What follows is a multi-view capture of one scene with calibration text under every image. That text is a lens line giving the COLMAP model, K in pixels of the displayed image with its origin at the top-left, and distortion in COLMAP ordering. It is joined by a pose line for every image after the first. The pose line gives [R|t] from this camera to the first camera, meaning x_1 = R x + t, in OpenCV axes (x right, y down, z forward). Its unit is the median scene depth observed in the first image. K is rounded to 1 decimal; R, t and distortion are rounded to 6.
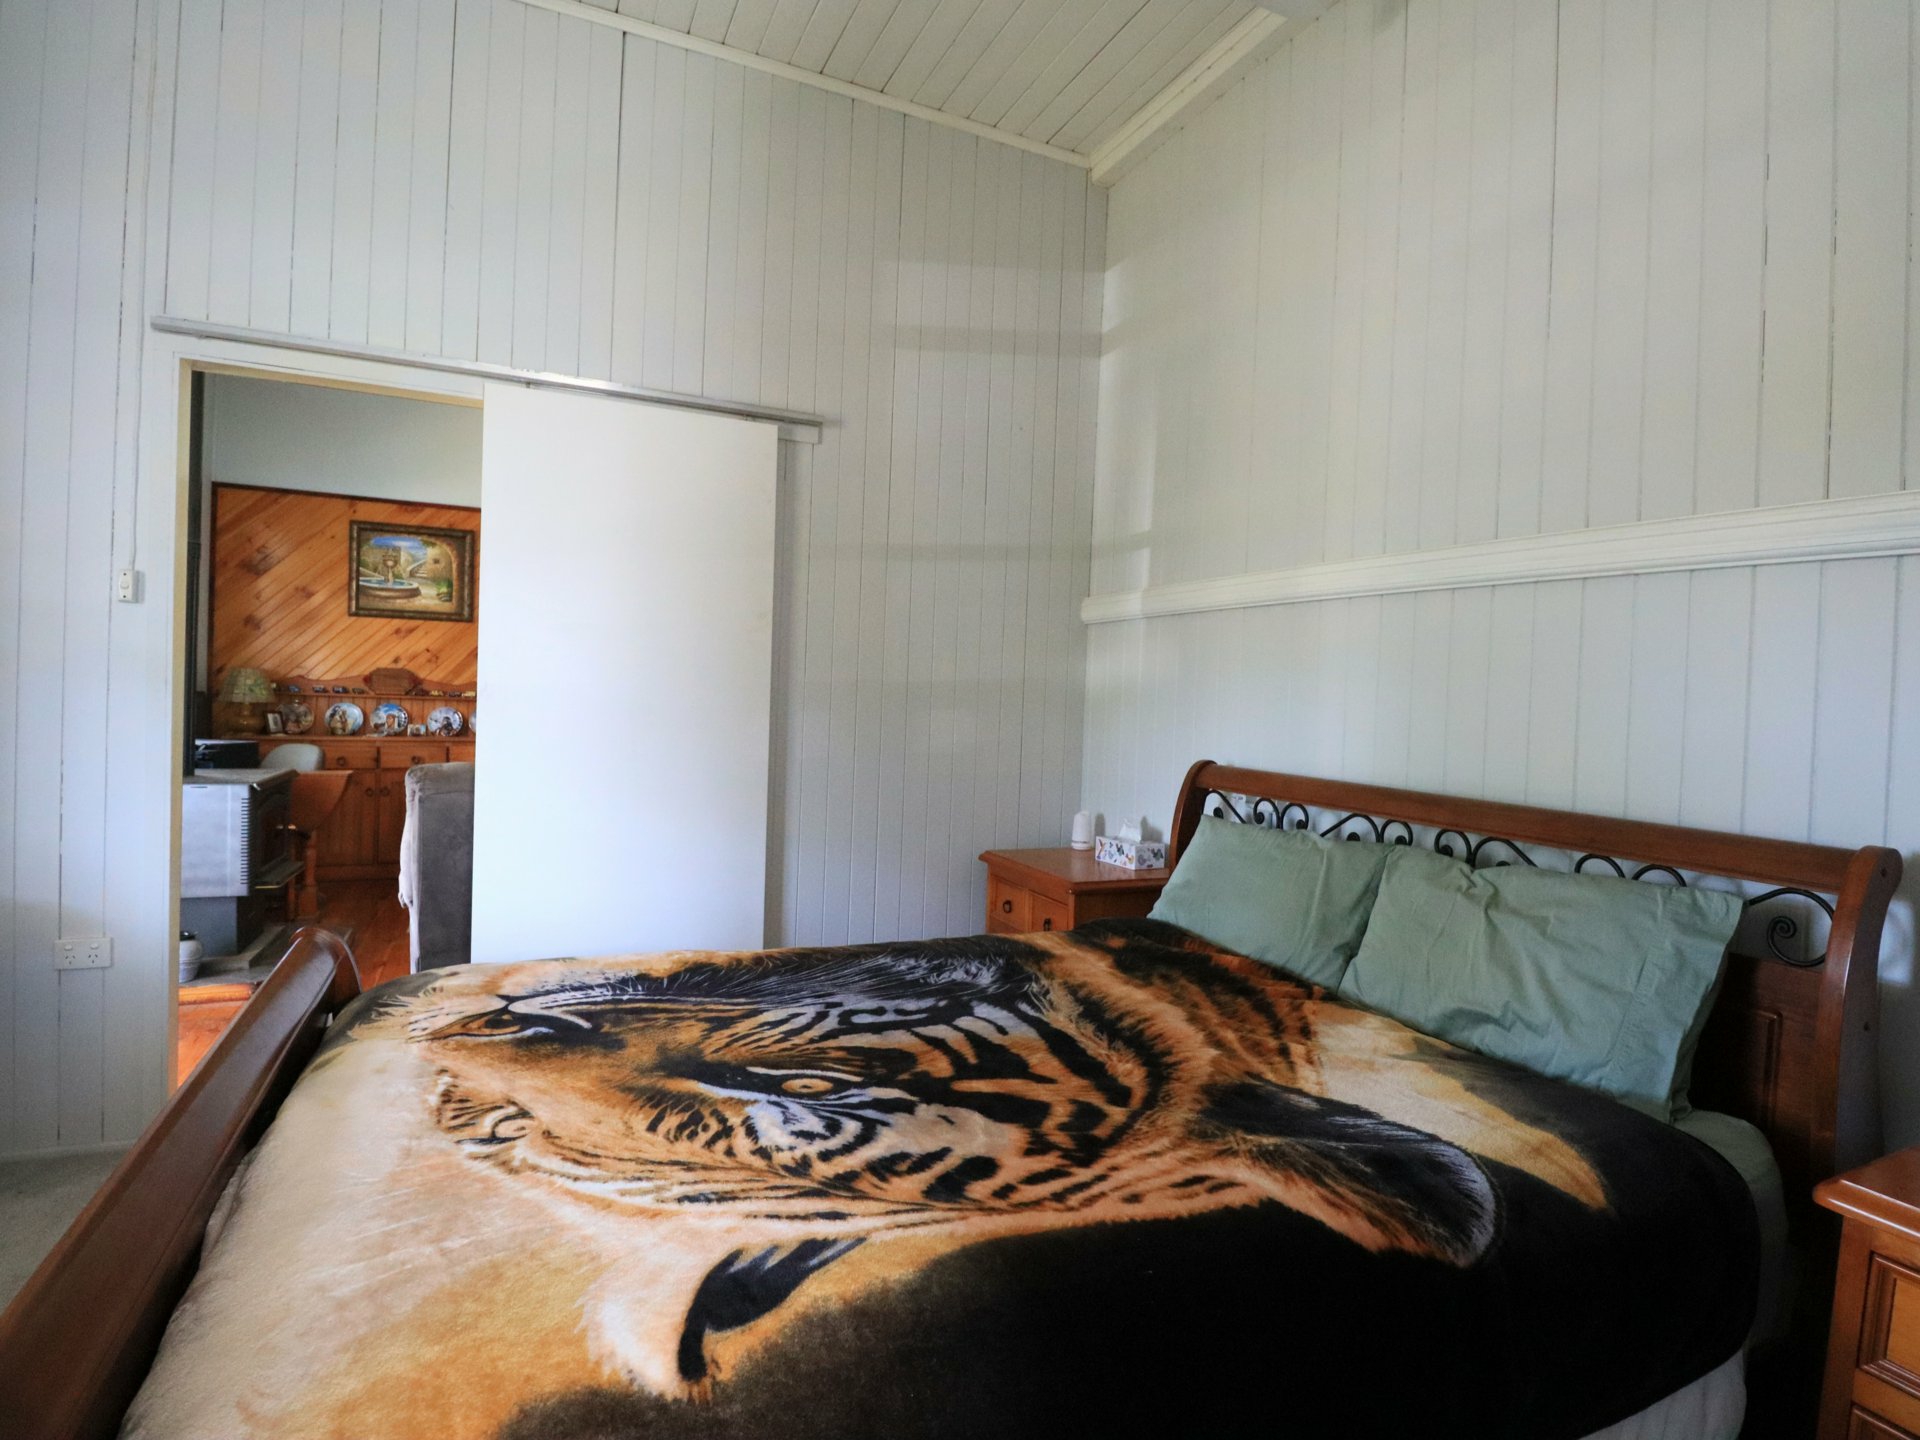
lens RADIAL K [[988.8, 0, 984.4], [0, 988.8, 721.9], [0, 0, 1]] dist [-0.005353, -0.011935]
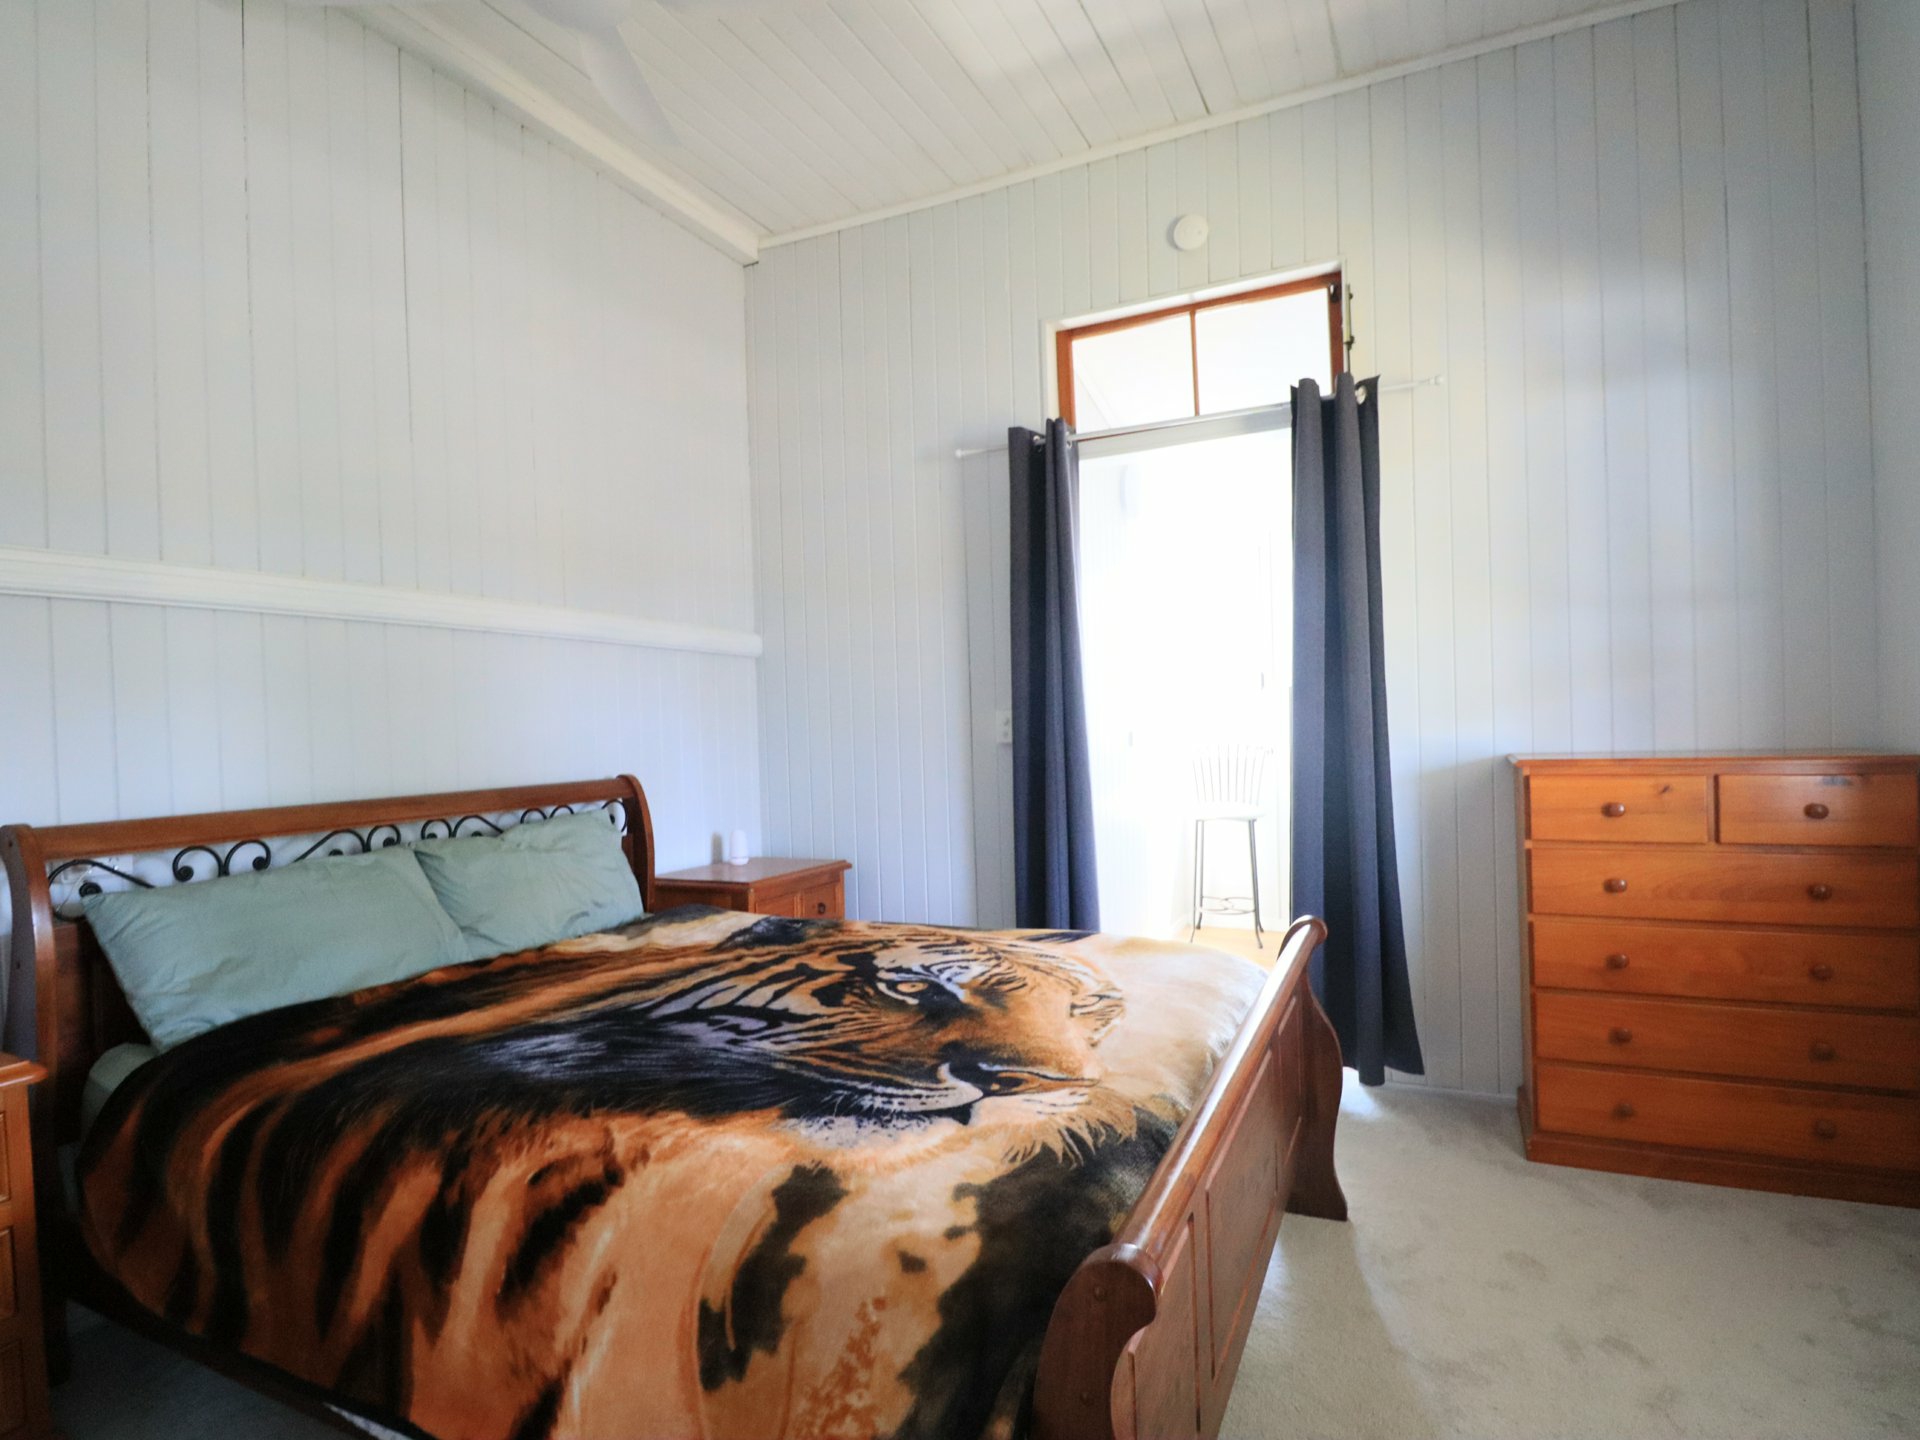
lens RADIAL K [[988.8, 0, 984.4], [0, 988.8, 721.9], [0, 0, 1]] dist [-0.005353, -0.011935]
pose [[-0.637889, -0.033401, 0.769404, -1.164409], [0.023585, 0.997743, 0.062867, -0.096928], [-0.769767, 0.058248, -0.635662, 1.558932]]
